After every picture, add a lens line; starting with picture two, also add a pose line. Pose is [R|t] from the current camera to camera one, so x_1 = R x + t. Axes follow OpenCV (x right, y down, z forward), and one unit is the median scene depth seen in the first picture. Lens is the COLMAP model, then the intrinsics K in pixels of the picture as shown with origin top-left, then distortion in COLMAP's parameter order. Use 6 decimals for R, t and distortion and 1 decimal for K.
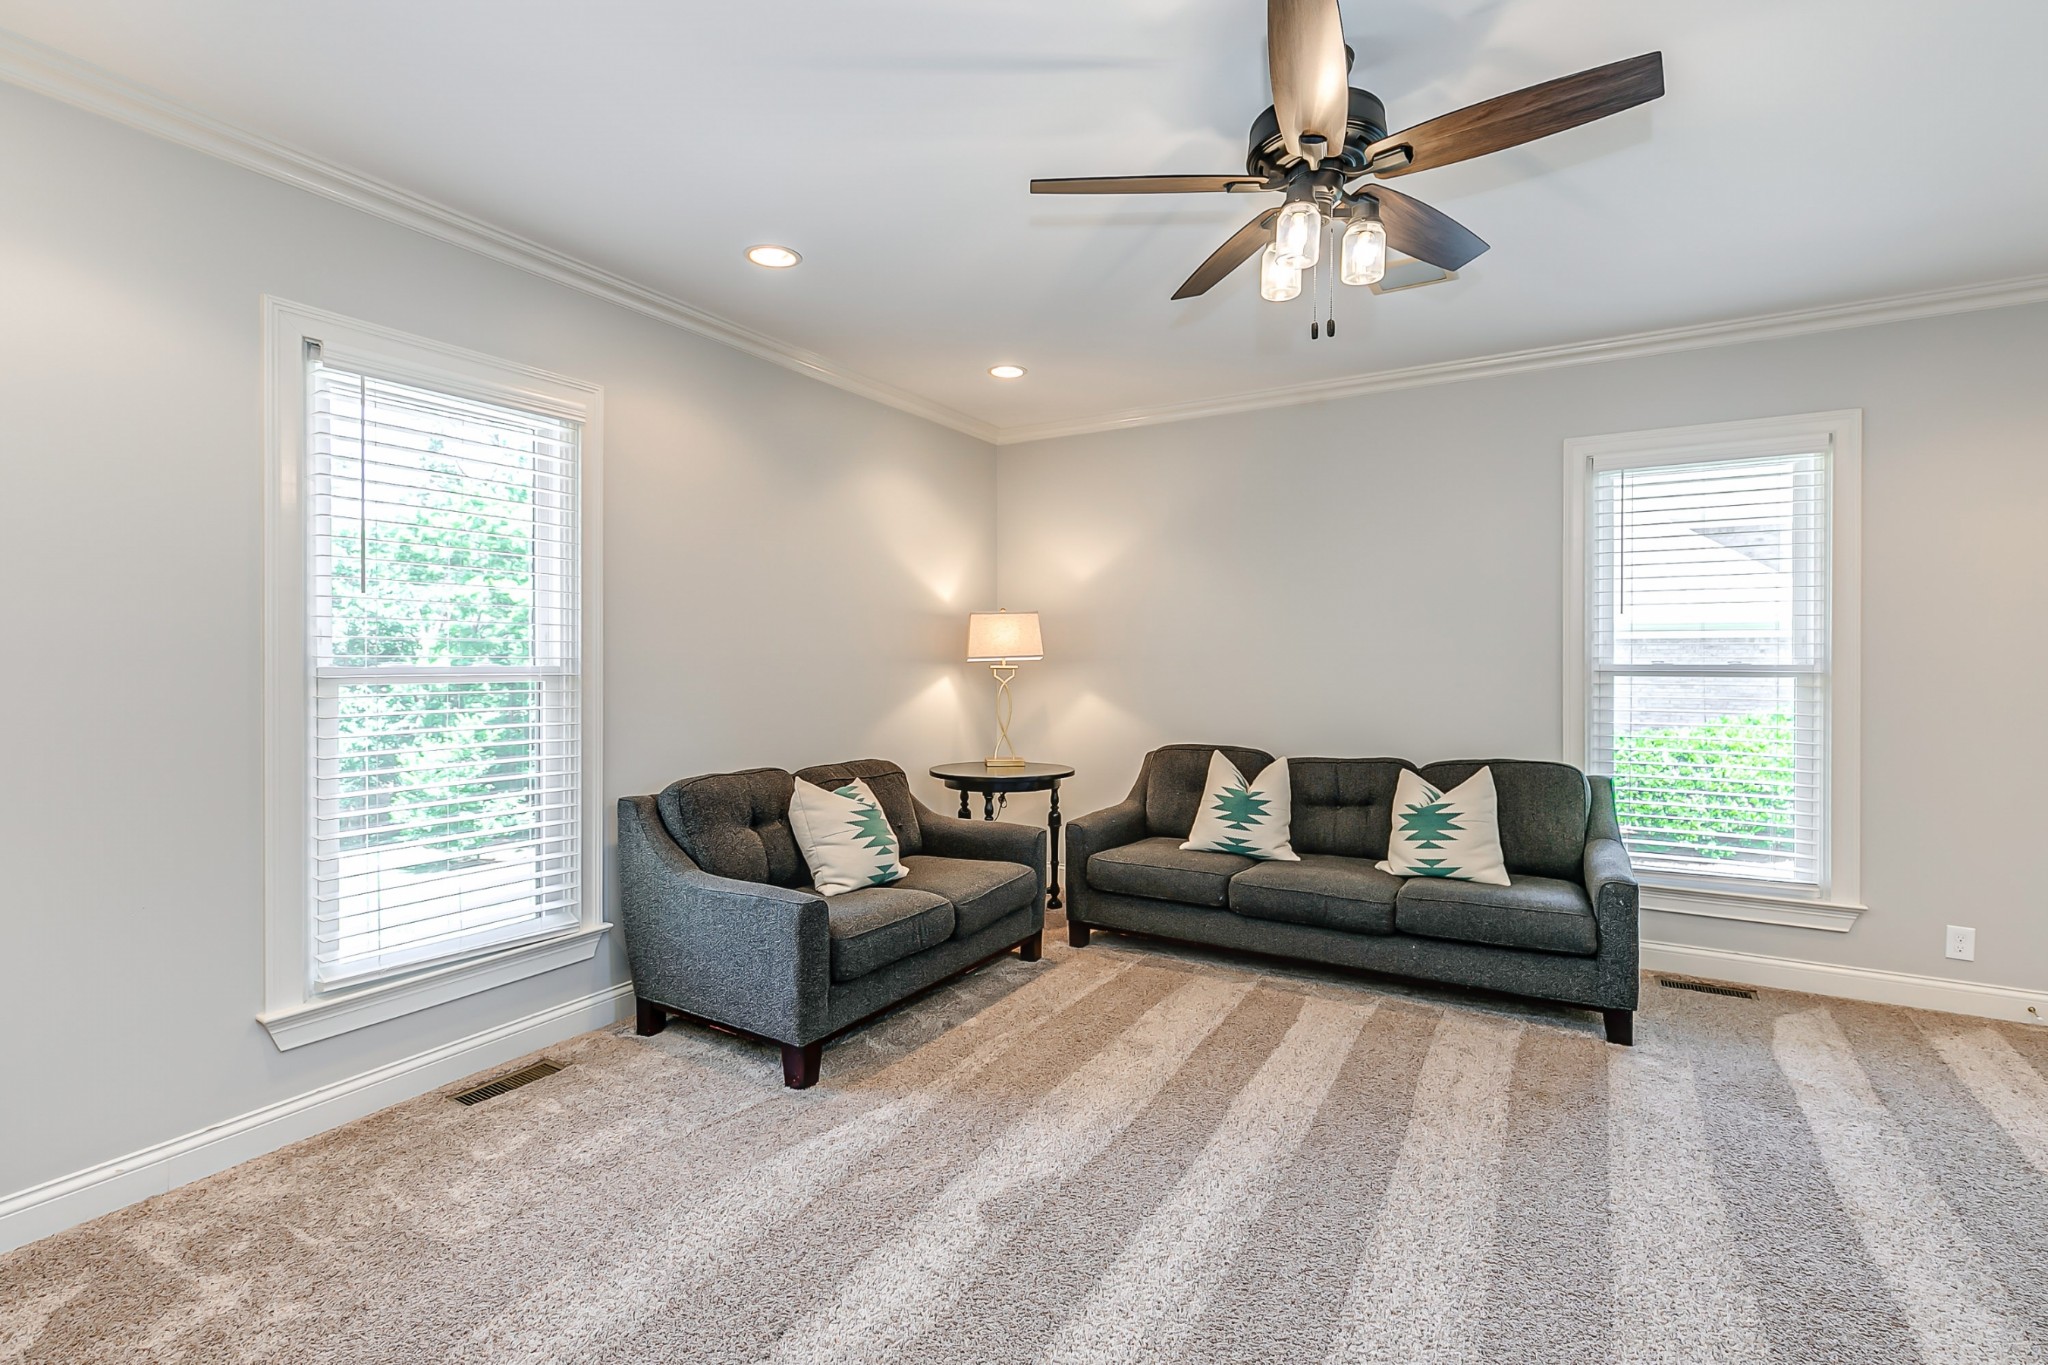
lens RADIAL K [[934.9, 0, 1038.3], [0, 934.9, 664.7], [0, 0, 1]] dist [0.003769, -0.000905]
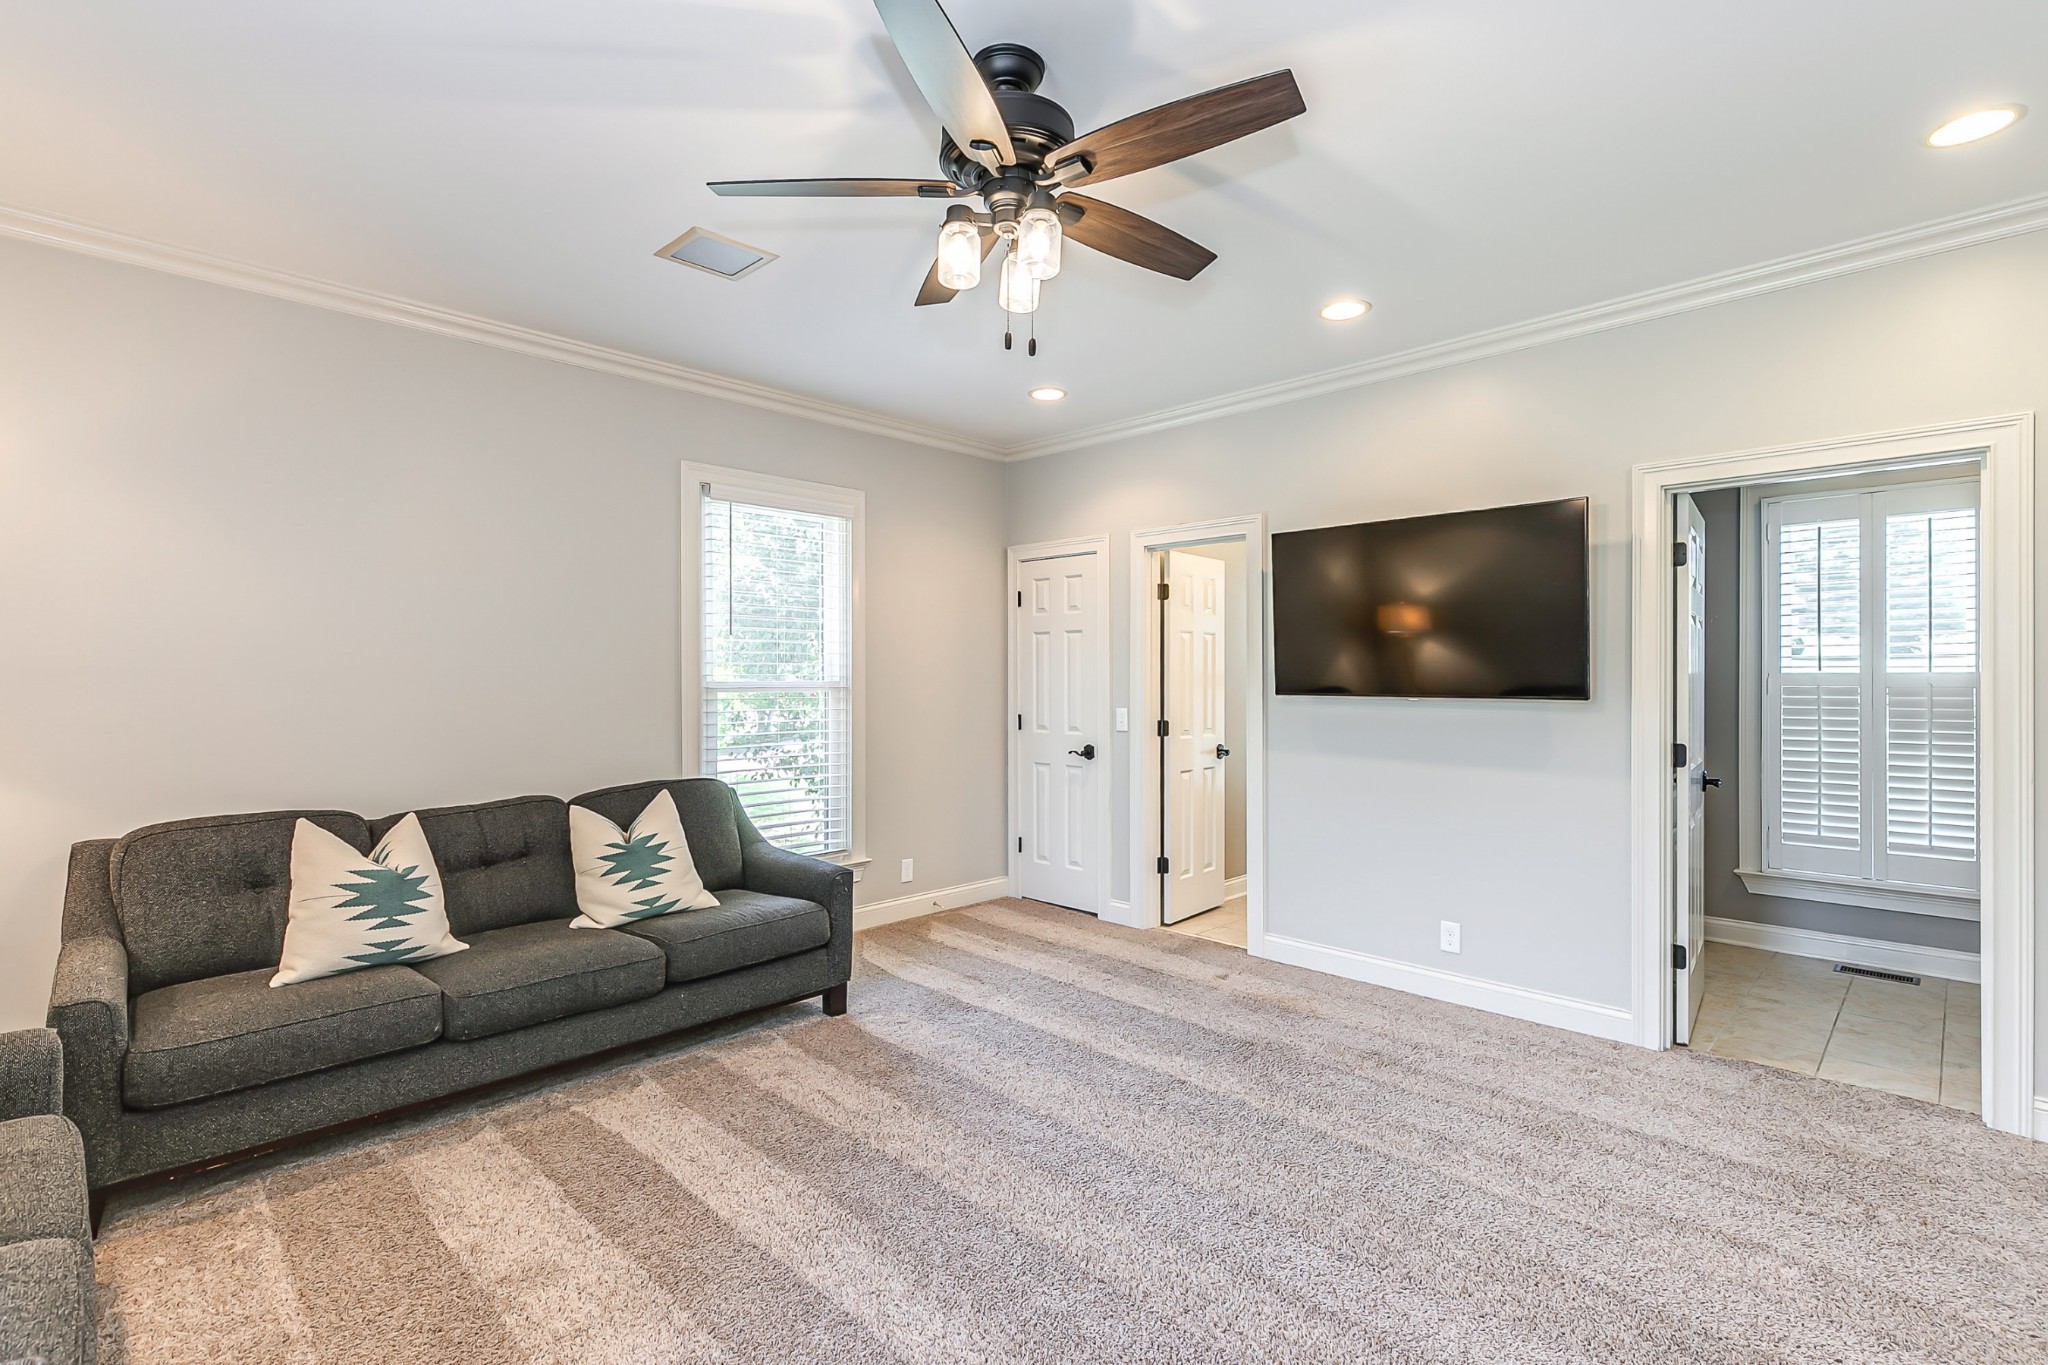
lens RADIAL K [[934.9, 0, 1041.6], [0, 934.9, 678.7], [0, 0, 1]] dist [0.003769, -0.000905]
pose [[0.244614, -0.001351, 0.969620, -0.383905], [0.003881, 0.999992, 0.000414, -0.003021], [-0.969613, 0.003662, 0.244618, 0.437550]]
